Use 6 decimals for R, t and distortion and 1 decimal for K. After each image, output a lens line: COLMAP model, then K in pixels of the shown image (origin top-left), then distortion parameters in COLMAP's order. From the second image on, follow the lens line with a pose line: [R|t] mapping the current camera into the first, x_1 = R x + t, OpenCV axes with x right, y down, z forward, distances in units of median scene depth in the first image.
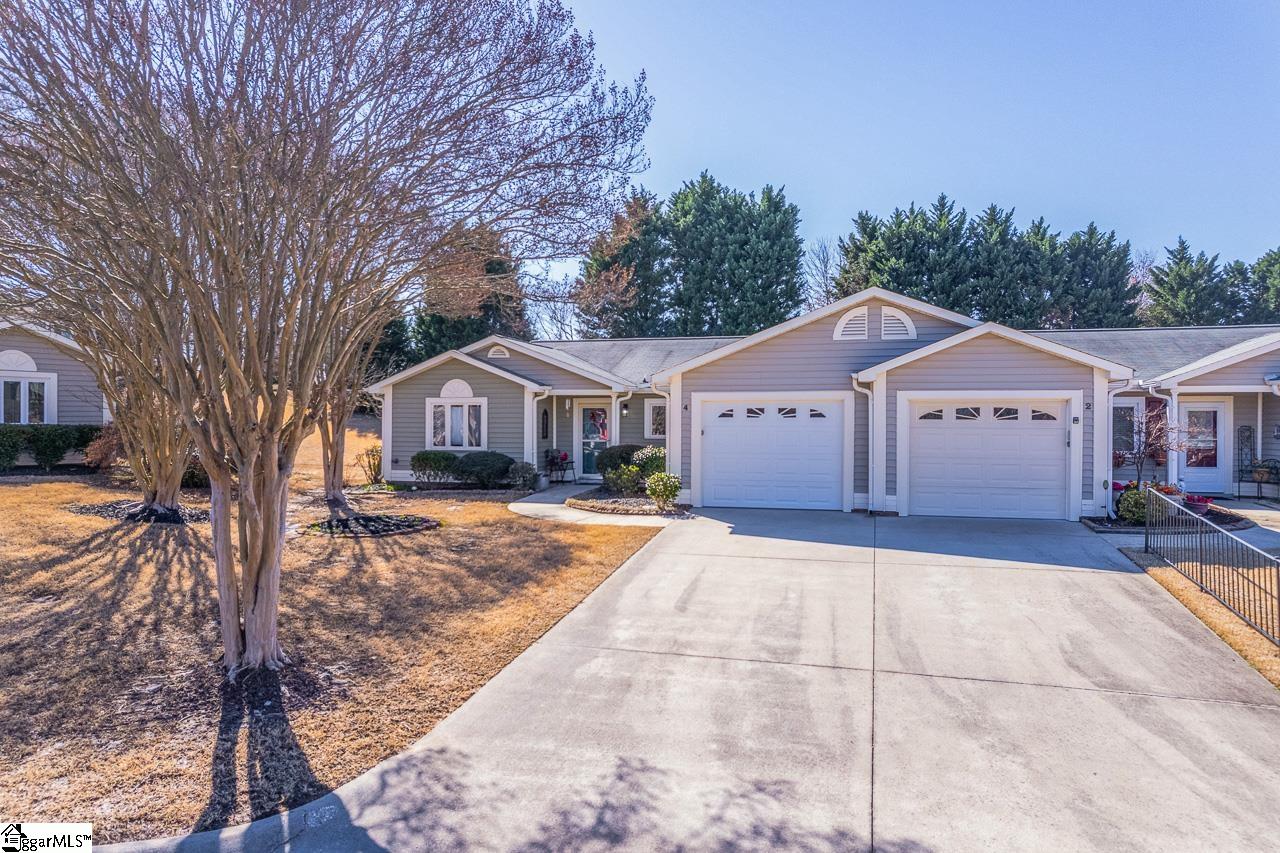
lens RADIAL K [[821.7, 0, 640.0], [0, 821.7, 426.5], [0, 0, 1]] dist [-0.061970, 0.039057]
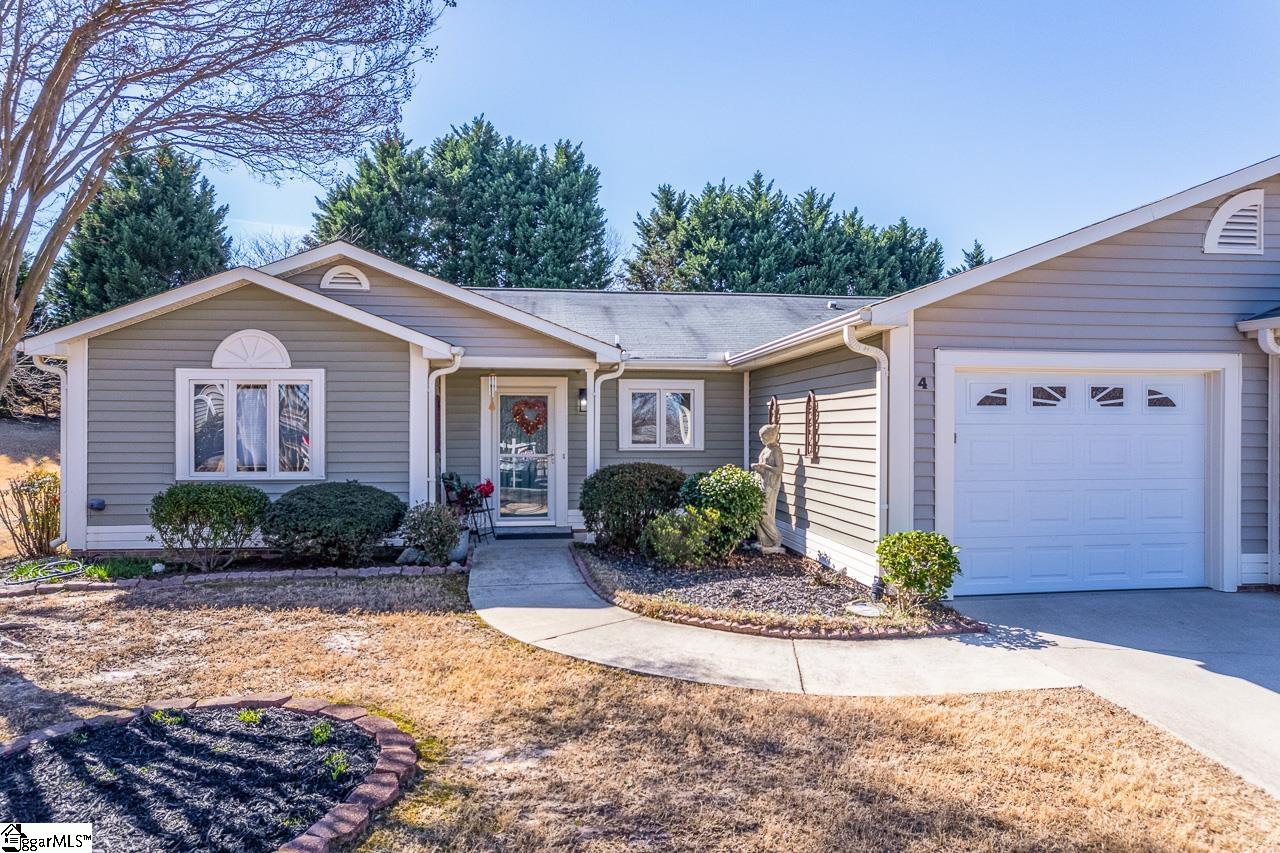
lens RADIAL K [[821.7, 0, 640.0], [0, 821.7, 426.5], [0, 0, 1]] dist [-0.061970, 0.039057]
pose [[0.922837, 0.000010, 0.385191, -0.114561], [0.003995, 0.999946, -0.009596, 0.002077], [-0.385171, 0.010394, 0.922787, 0.279100]]
